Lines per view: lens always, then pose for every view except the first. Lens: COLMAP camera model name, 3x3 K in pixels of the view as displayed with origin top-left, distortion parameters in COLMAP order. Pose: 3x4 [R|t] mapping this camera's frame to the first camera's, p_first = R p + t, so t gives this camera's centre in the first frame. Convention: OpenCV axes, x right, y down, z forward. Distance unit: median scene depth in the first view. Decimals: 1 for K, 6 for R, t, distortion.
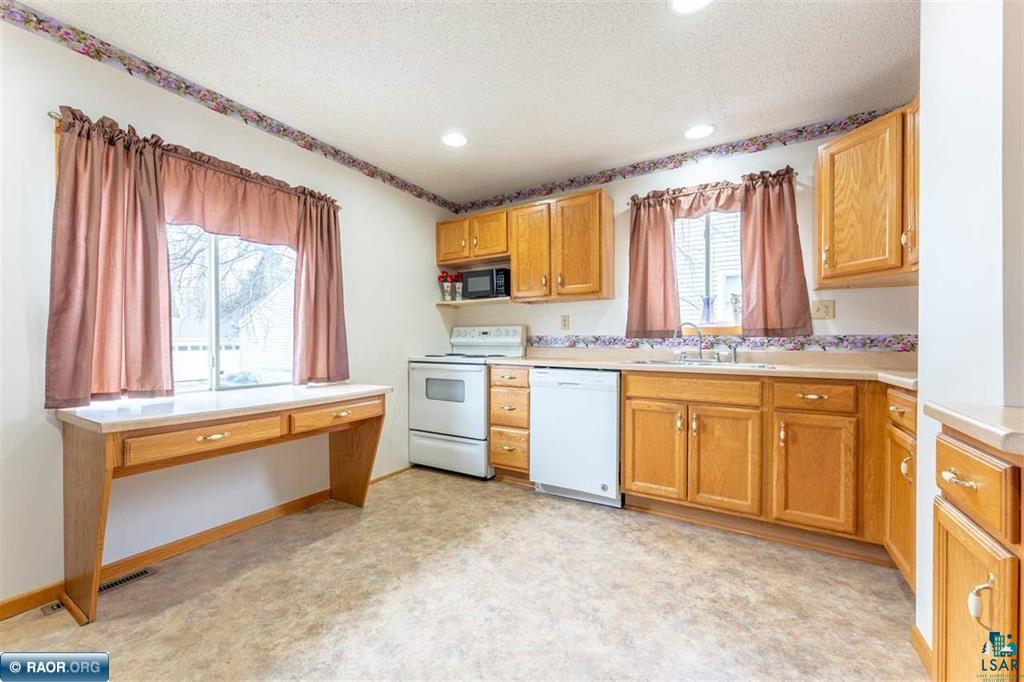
lens RADIAL K [[404.1, 0, 509.2], [0, 404.1, 343.6], [0, 0, 1]] dist [0.000550, -0.000845]
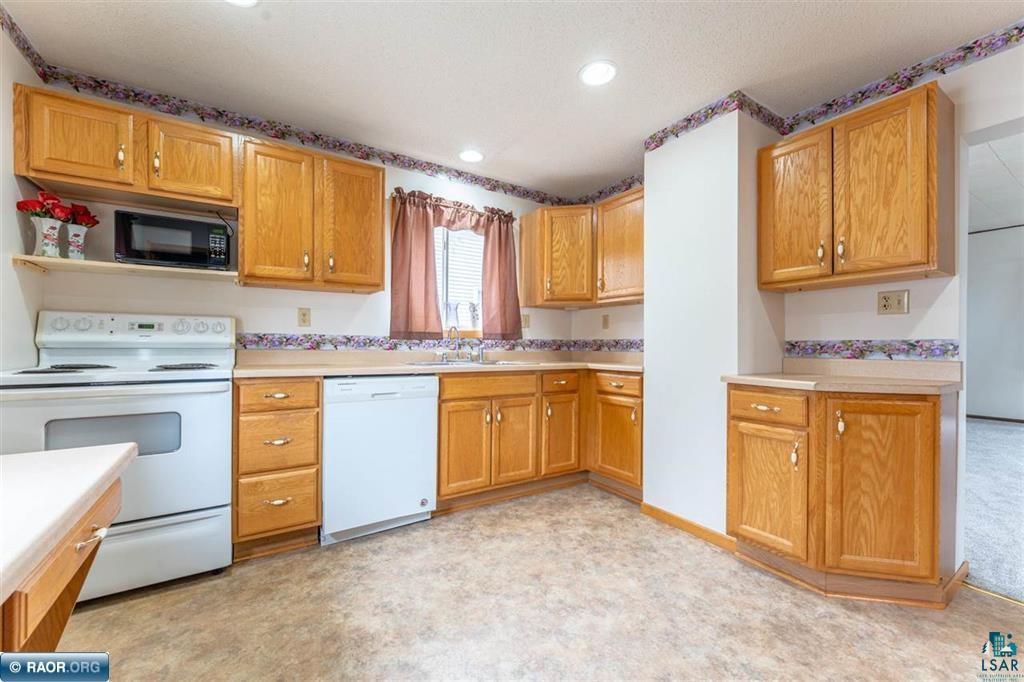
lens RADIAL K [[404.1, 0, 506.1], [0, 404.1, 343.9], [0, 0, 1]] dist [0.000550, -0.000845]
pose [[0.442250, 0.001657, 0.896890, -0.500782], [-0.003639, 0.999993, -0.000053, -0.004373], [-0.896884, -0.003241, 0.442253, 0.424273]]
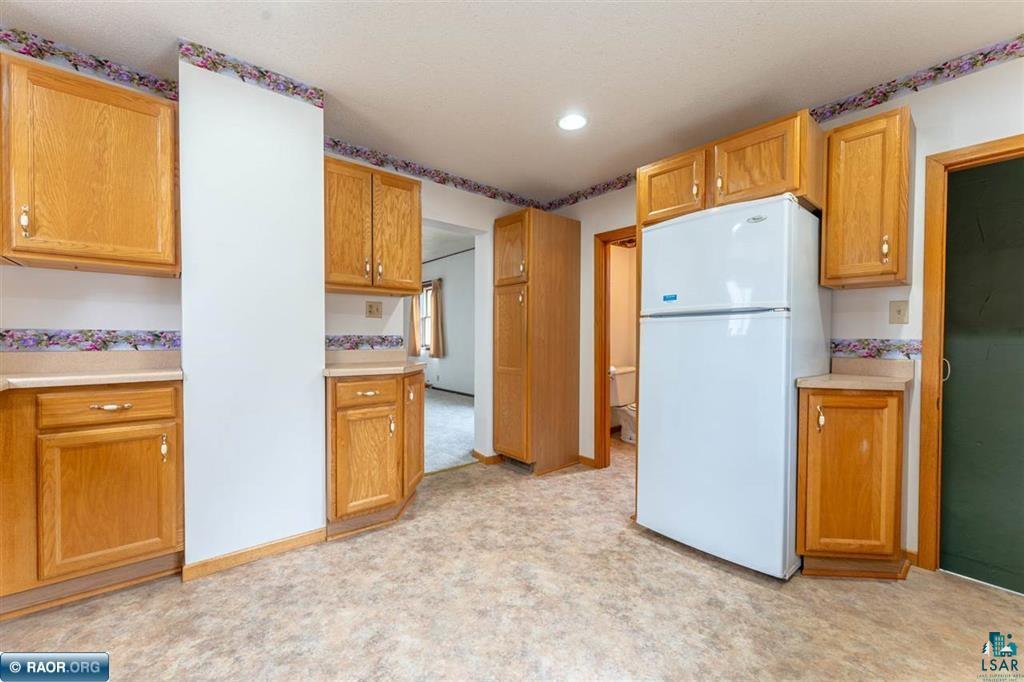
lens RADIAL K [[404.1, 0, 509.3], [0, 404.1, 342.9], [0, 0, 1]] dist [0.000550, -0.000845]
pose [[-0.946700, -0.010536, 0.321945, -0.195026], [-0.007137, 0.999906, 0.011739, -0.010161], [-0.322038, 0.008816, -0.946686, 1.050618]]
